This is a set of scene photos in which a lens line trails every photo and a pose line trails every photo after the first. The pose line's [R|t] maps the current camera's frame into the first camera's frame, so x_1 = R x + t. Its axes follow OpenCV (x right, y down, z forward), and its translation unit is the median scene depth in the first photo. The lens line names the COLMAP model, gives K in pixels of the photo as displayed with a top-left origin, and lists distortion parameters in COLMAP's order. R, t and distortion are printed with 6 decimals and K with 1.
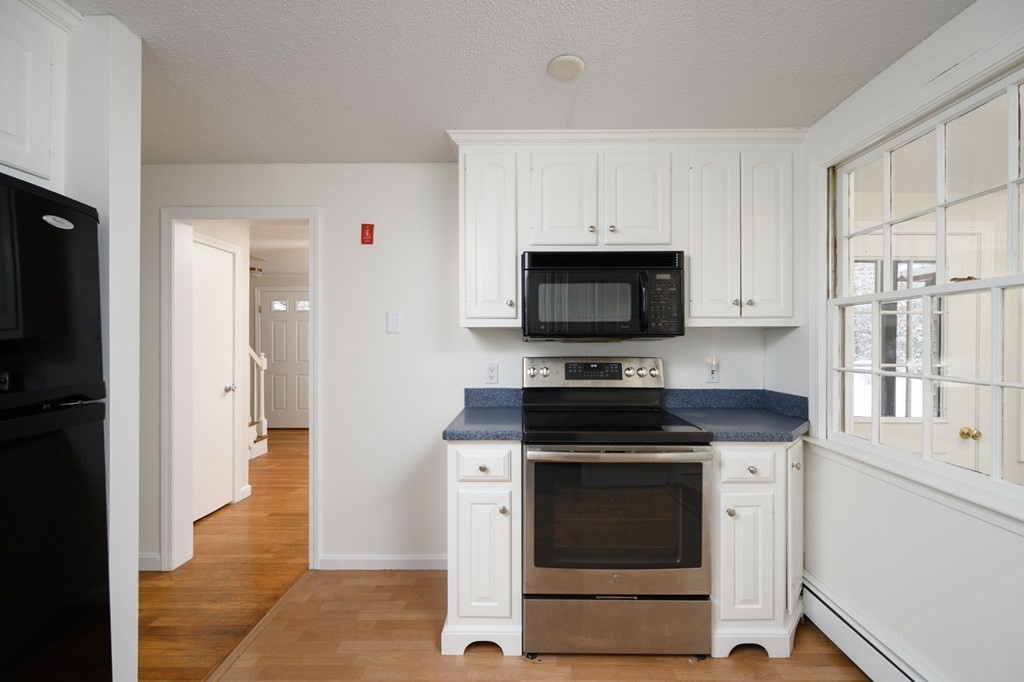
lens RADIAL K [[412.2, 0, 514.0], [0, 412.2, 342.6], [0, 0, 1]] dist [0.000154, 0.000090]
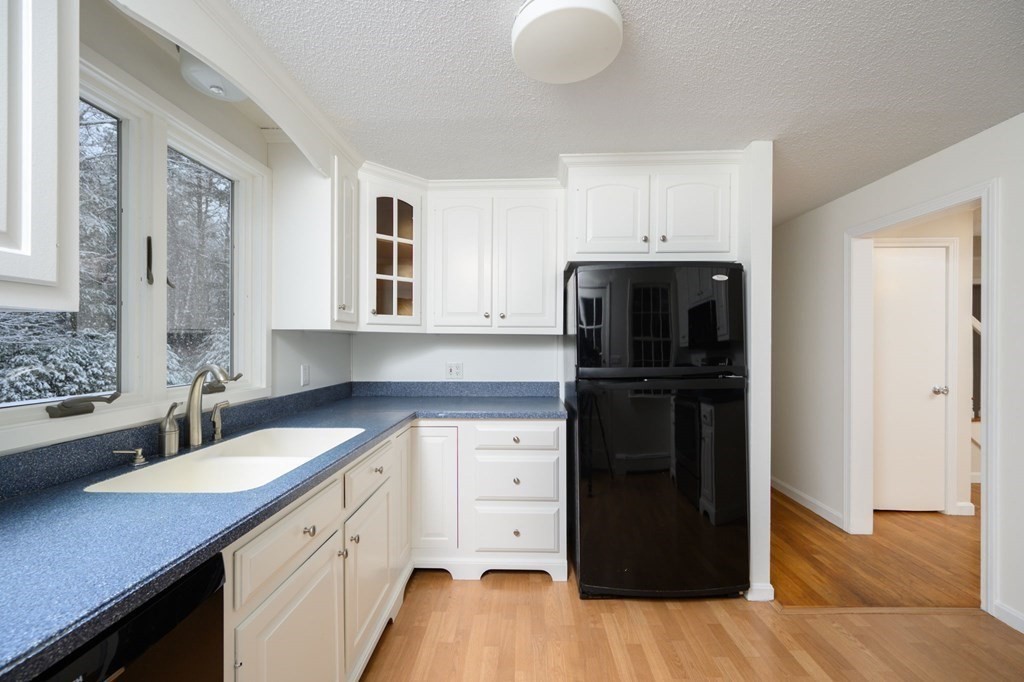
lens RADIAL K [[412.2, 0, 514.0], [0, 412.2, 342.6], [0, 0, 1]] dist [0.000154, 0.000090]
pose [[-0.017344, 0.001609, -0.999848, 0.376022], [-0.000794, 0.999998, 0.001623, 0.000009], [0.999849, 0.000822, -0.017343, 0.050260]]
